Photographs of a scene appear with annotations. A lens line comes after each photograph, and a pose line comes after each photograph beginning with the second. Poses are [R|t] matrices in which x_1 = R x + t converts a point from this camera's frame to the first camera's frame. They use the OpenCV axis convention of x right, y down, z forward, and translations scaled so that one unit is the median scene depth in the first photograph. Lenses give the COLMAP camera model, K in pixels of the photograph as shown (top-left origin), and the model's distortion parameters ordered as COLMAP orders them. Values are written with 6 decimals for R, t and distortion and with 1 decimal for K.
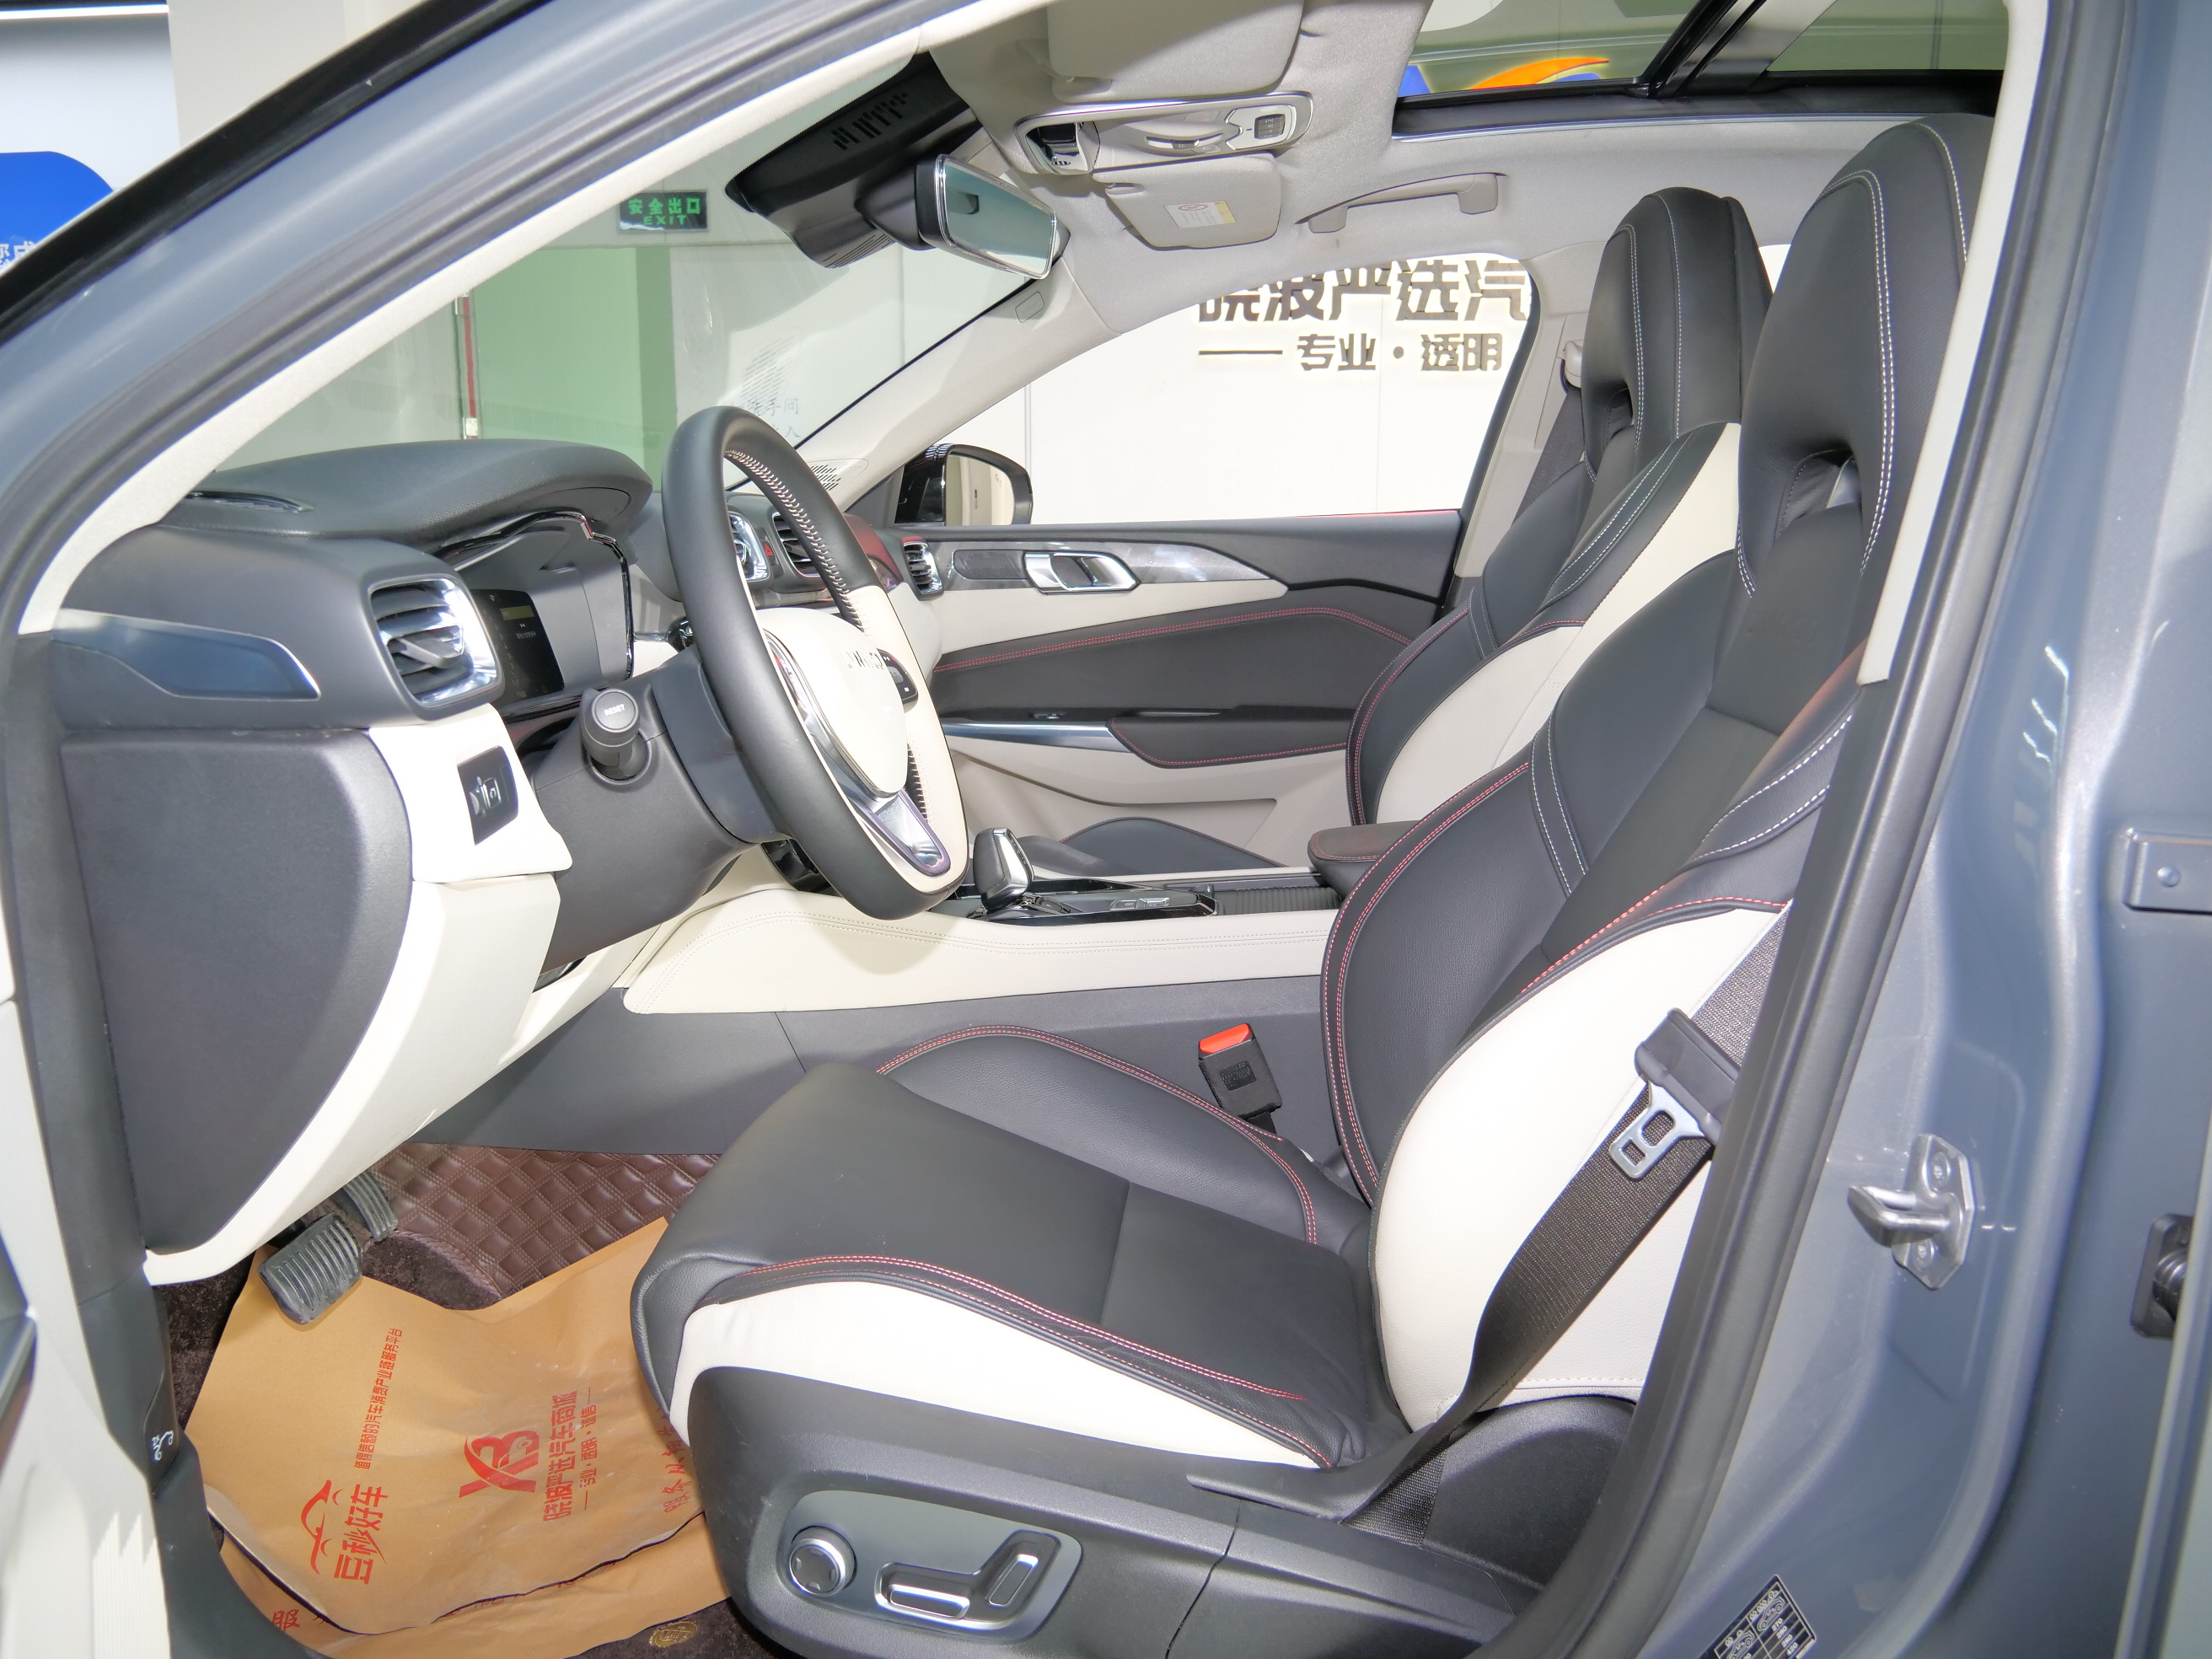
lens RADIAL K [[1593.1, 0, 1109.4], [0, 1593.1, 830.2], [0, 0, 1]] dist [-0.049905, 0.019045]
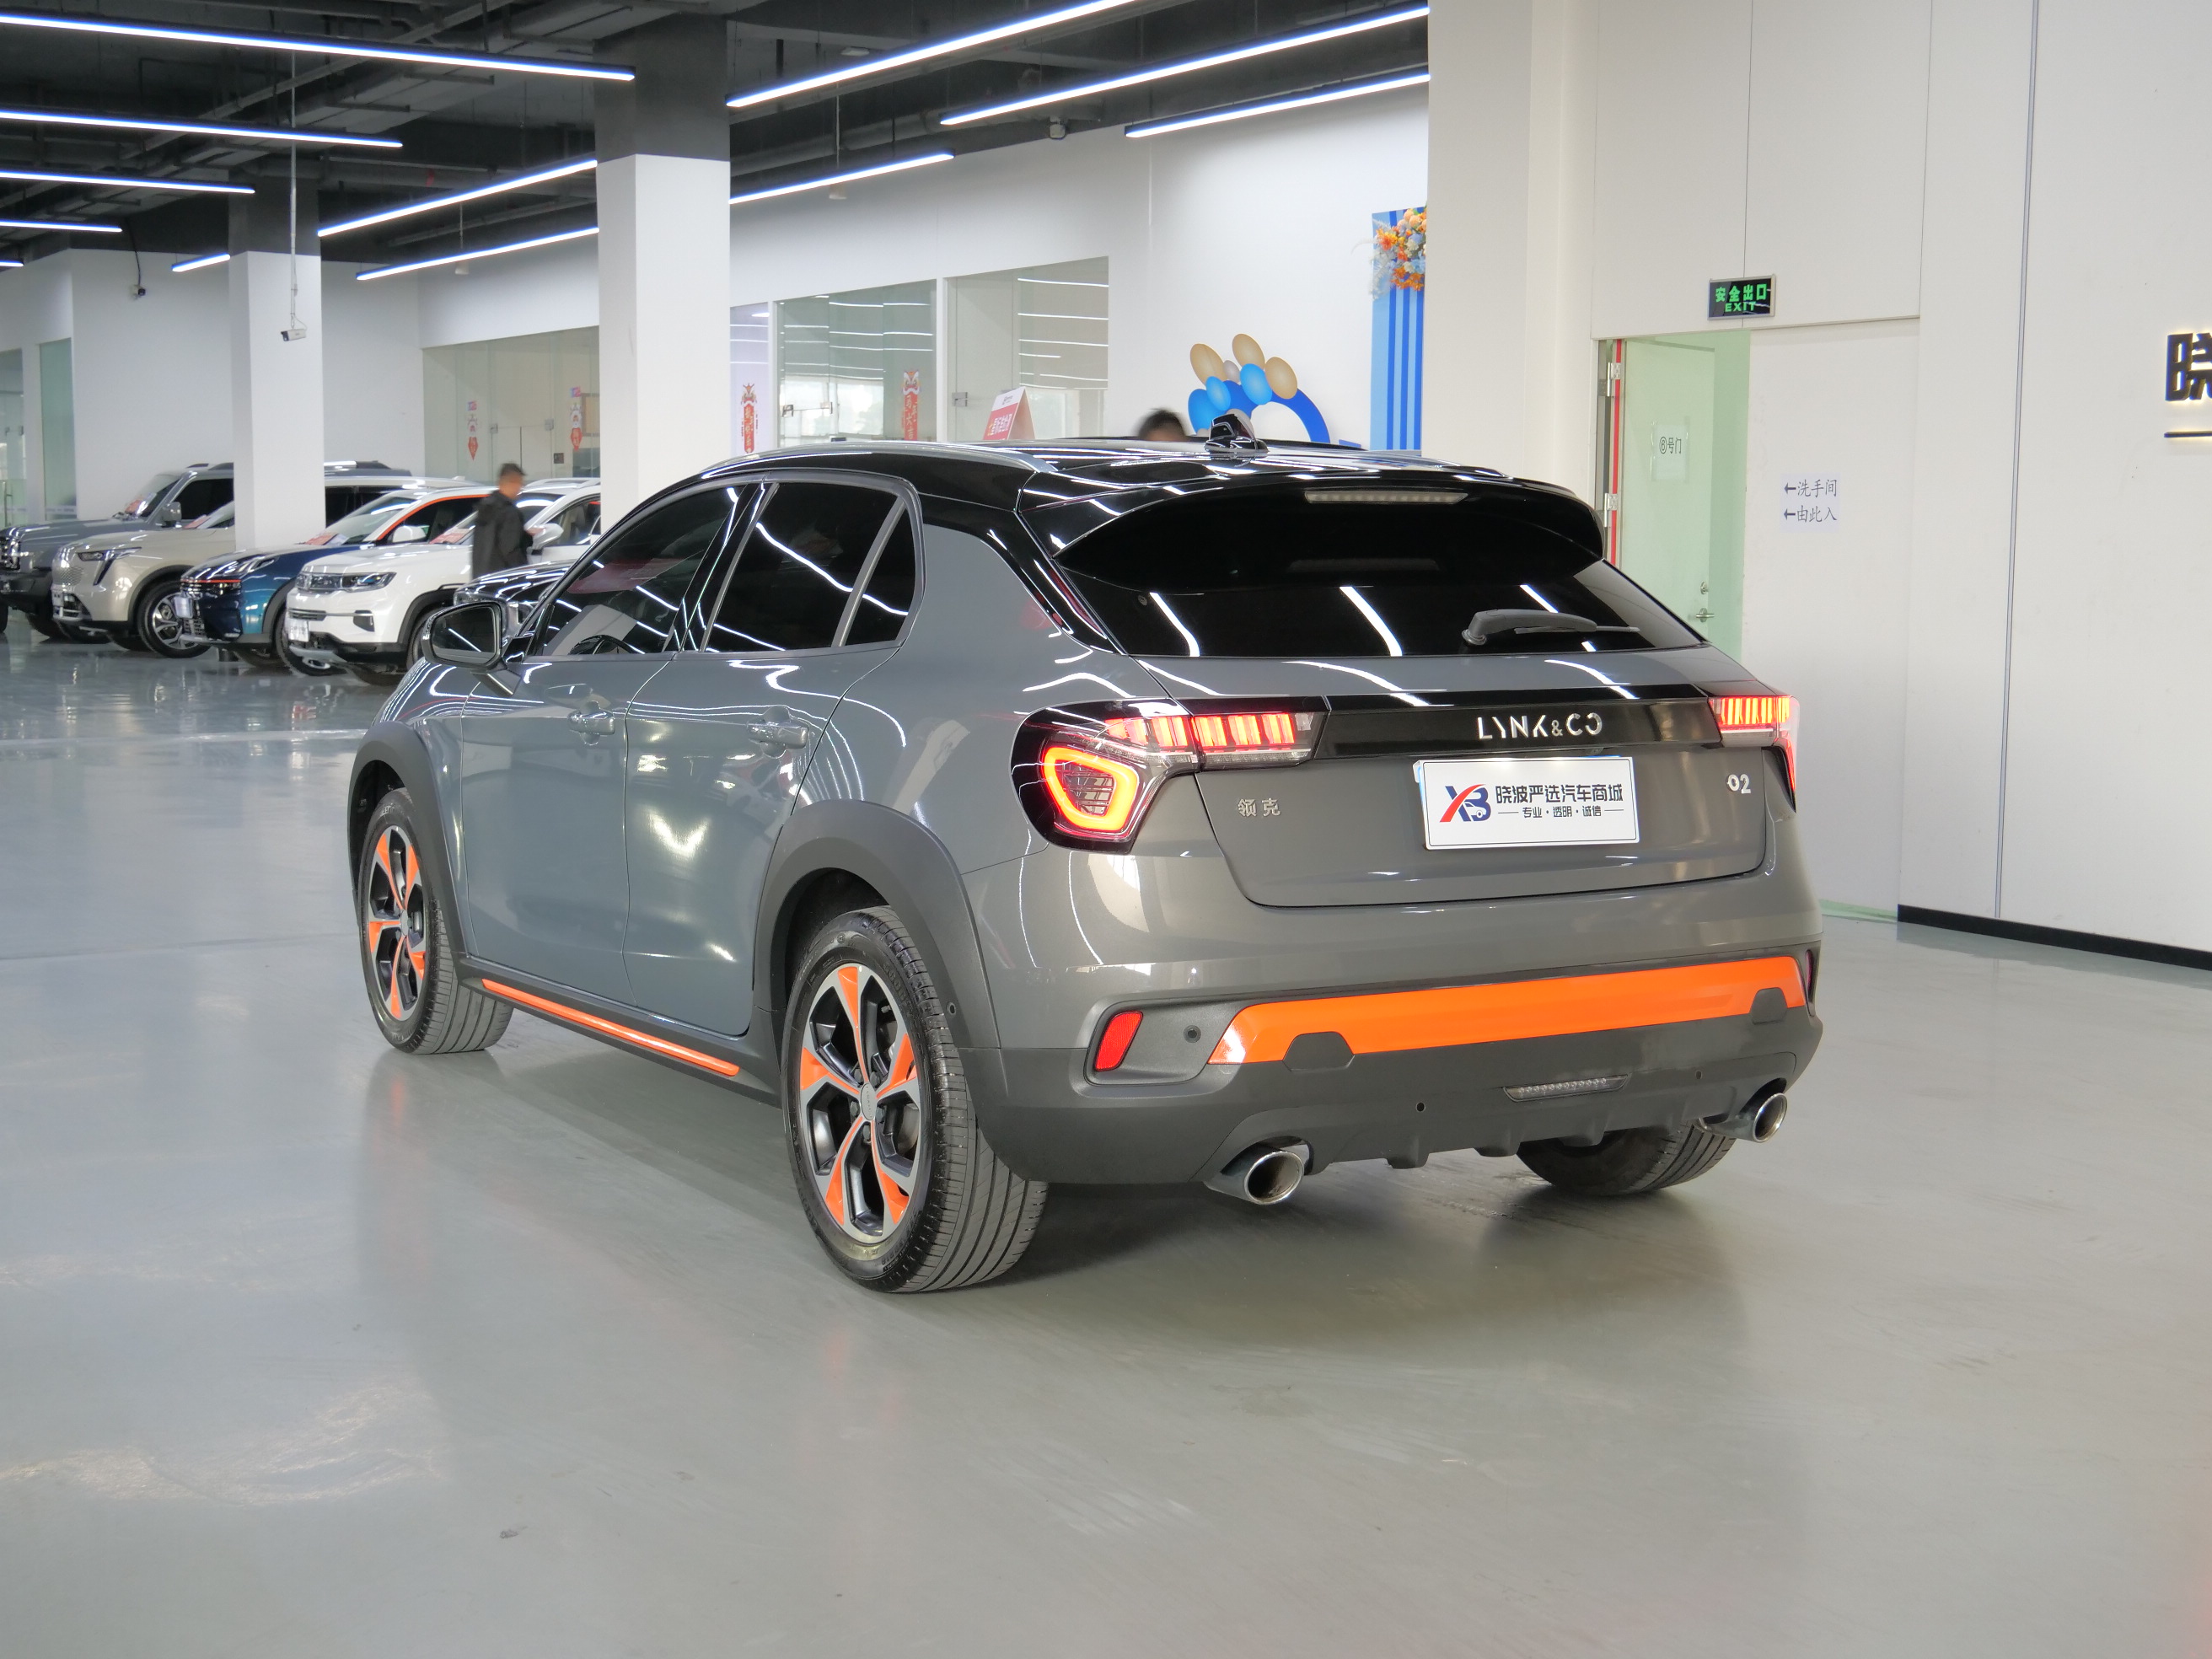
lens RADIAL K [[2966.1, 0, 1097.0], [0, 2966.1, 835.7], [0, 0, 1]] dist [-0.033705, 0.000000]
pose [[0.576067, 0.093822, -0.812000, 2.524432], [-0.164291, 0.986408, -0.002581, 0.041823], [0.800722, 0.134892, 0.583651, -0.932671]]
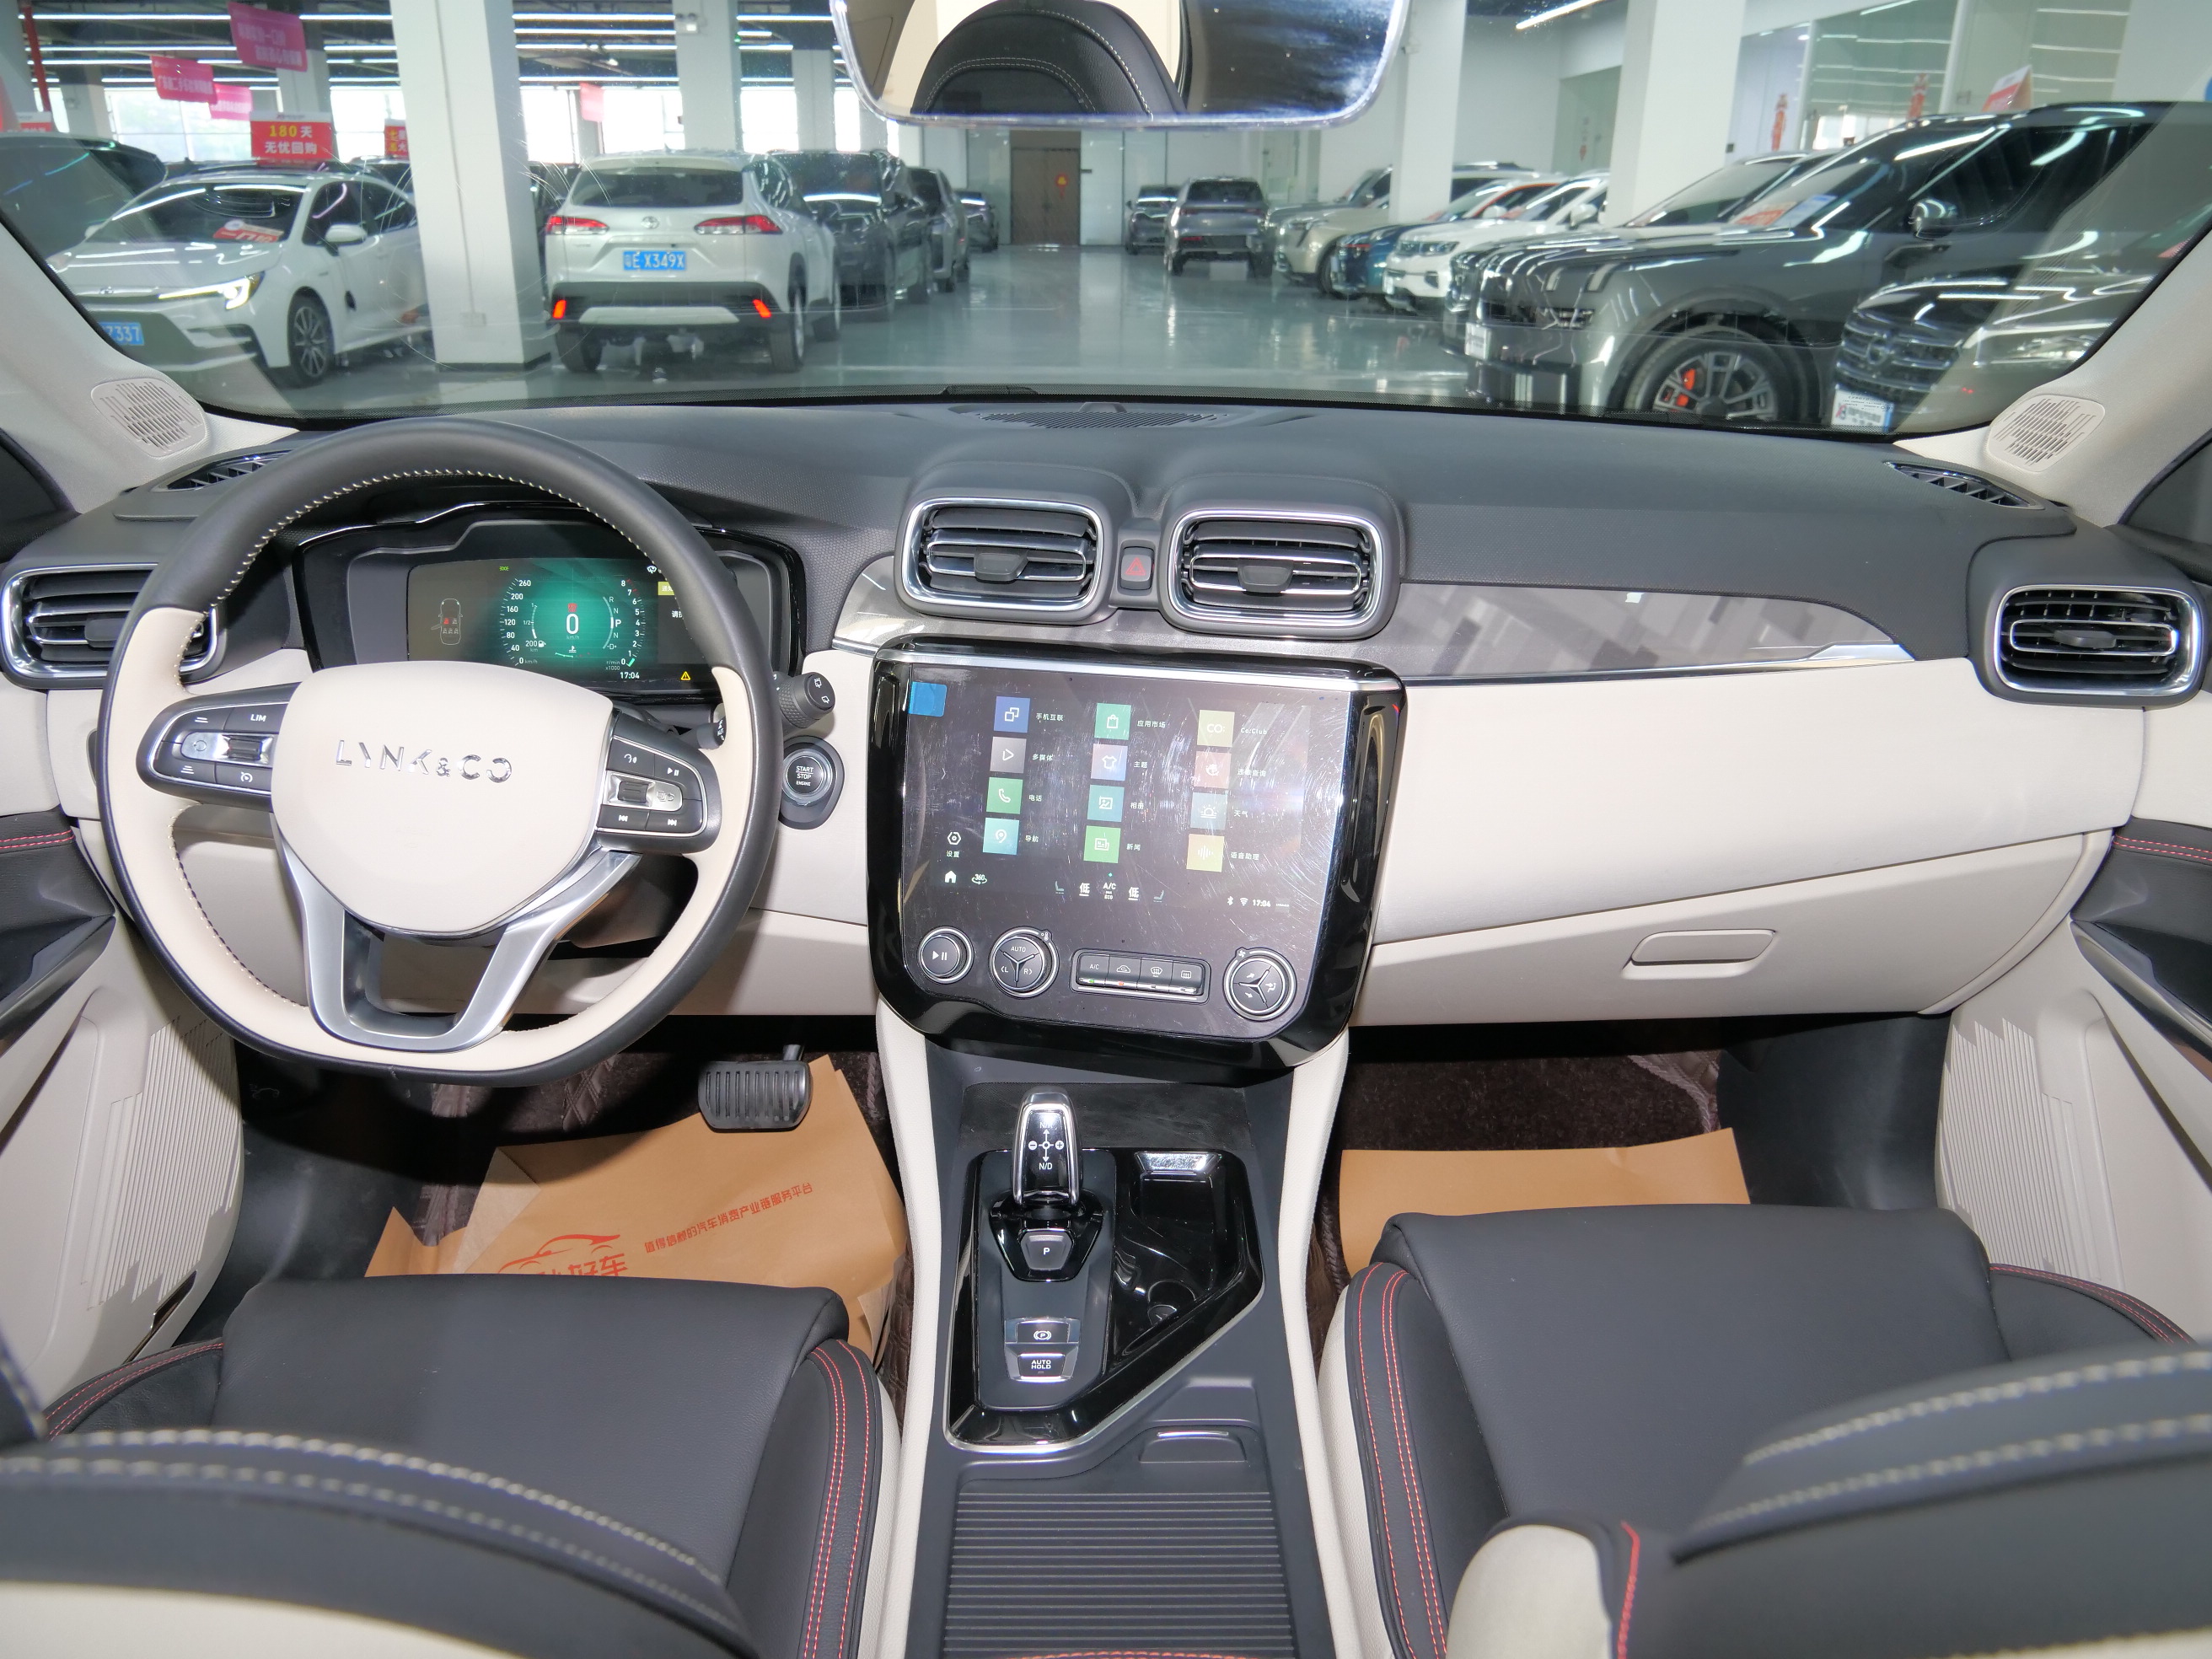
lens RADIAL K [[1593.1, 0, 1103.3], [0, 1593.1, 829.3], [0, 0, 1]] dist [-0.049905, 0.019045]
pose [[0.097618, 0.371379, -0.923335, 0.279809], [-0.201716, 0.915893, 0.347060, -0.190333], [0.974567, 0.152372, 0.164321, 0.553064]]
